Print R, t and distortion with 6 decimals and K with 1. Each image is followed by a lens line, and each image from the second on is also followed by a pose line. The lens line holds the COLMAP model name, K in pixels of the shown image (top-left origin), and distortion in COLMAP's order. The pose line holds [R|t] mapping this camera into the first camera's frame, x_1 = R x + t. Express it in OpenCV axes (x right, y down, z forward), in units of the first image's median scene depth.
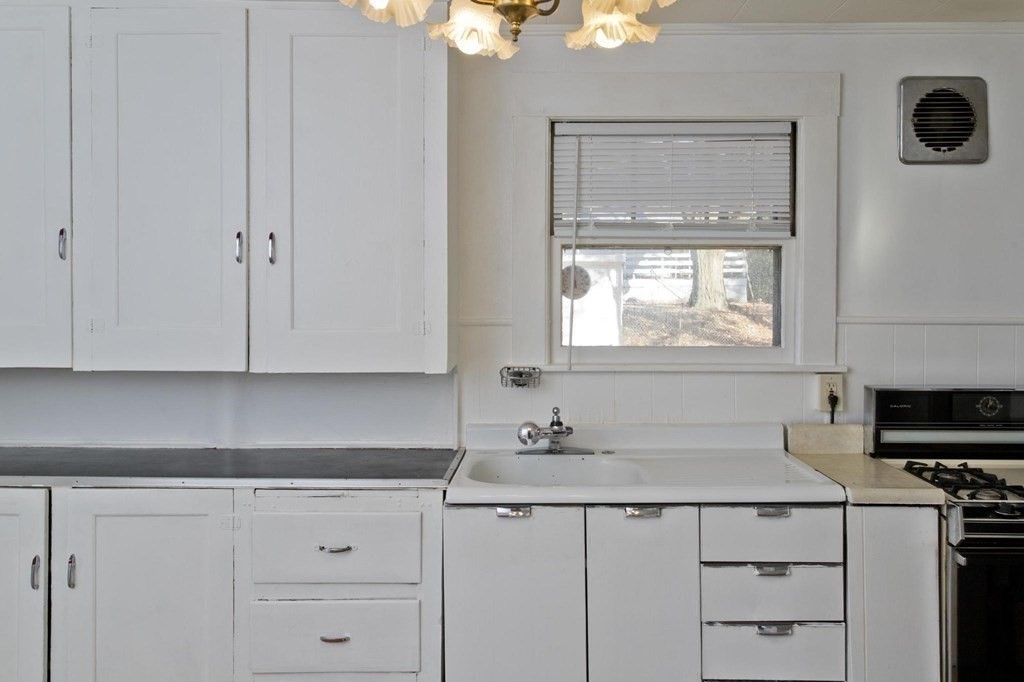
lens RADIAL K [[857.6, 0, 509.1], [0, 857.6, 307.2], [0, 0, 1]] dist [0.009609, 0.003469]
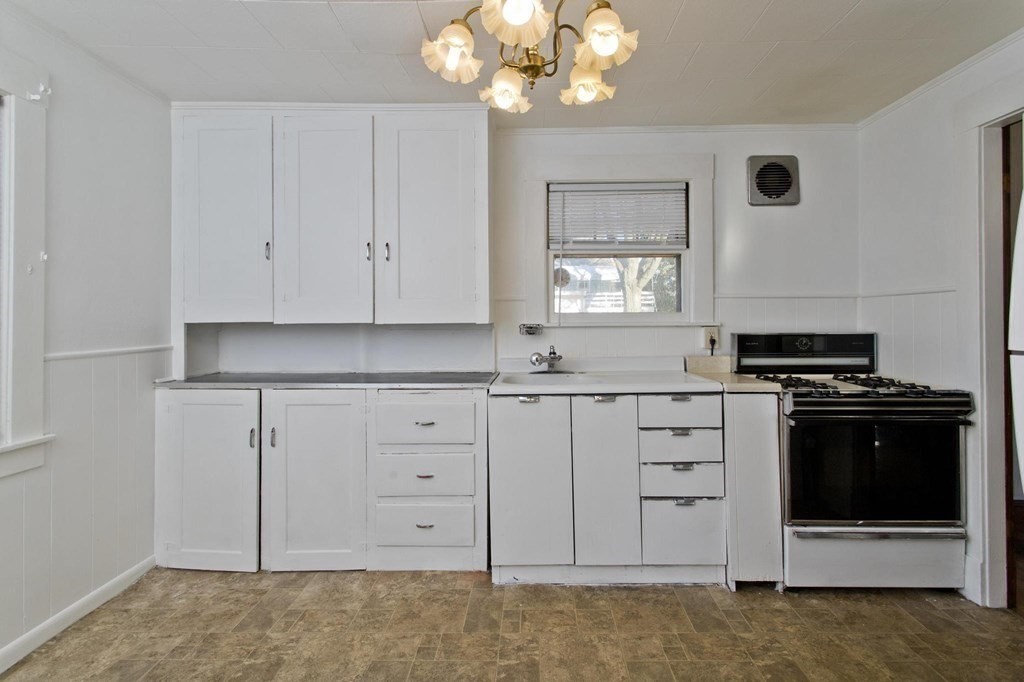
lens RADIAL K [[482.8, 0, 514.0], [0, 482.8, 322.7], [0, 0, 1]] dist [-0.000502, 0.000365]
pose [[0.999918, -0.008202, -0.009863, -0.012499], [0.008027, 0.999812, -0.017641, 0.093417], [0.010006, 0.017561, 0.999796, 0.030279]]
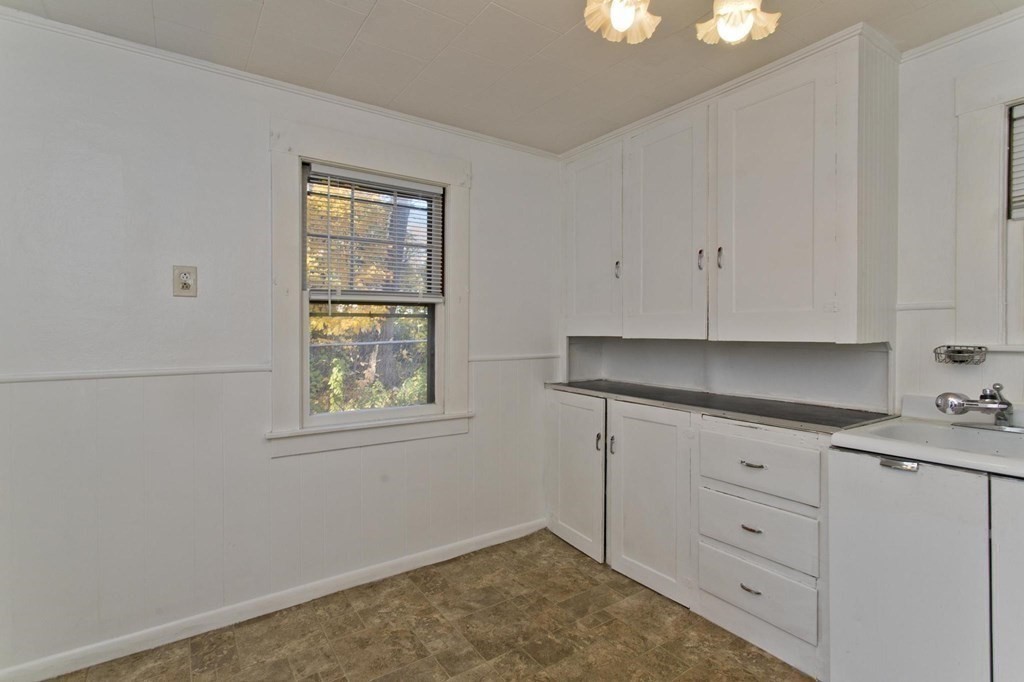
lens RADIAL K [[481.8, 0, 512.4], [0, 481.8, 333.3], [0, 0, 1]] dist [0.003864, 0.000648]
pose [[0.578261, 0.003038, -0.815846, 0.203846], [-0.013741, 0.999887, -0.006016, 0.073316], [0.815736, 0.014689, 0.578238, 0.211572]]
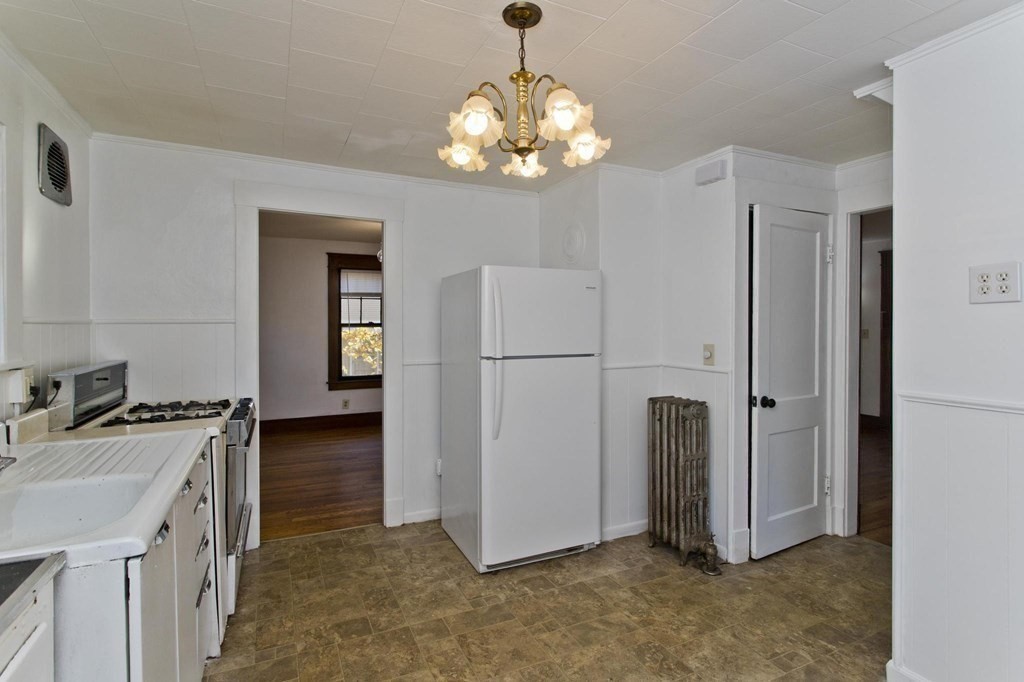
lens RADIAL K [[504.7, 0, 517.0], [0, 504.7, 326.1], [0, 0, 1]] dist [0.001838, 0.000739]
pose [[-0.455794, -0.008337, 0.890046, -1.292473], [0.017830, 0.999670, 0.018495, 0.012637], [-0.889907, 0.024300, -0.455495, 1.204810]]
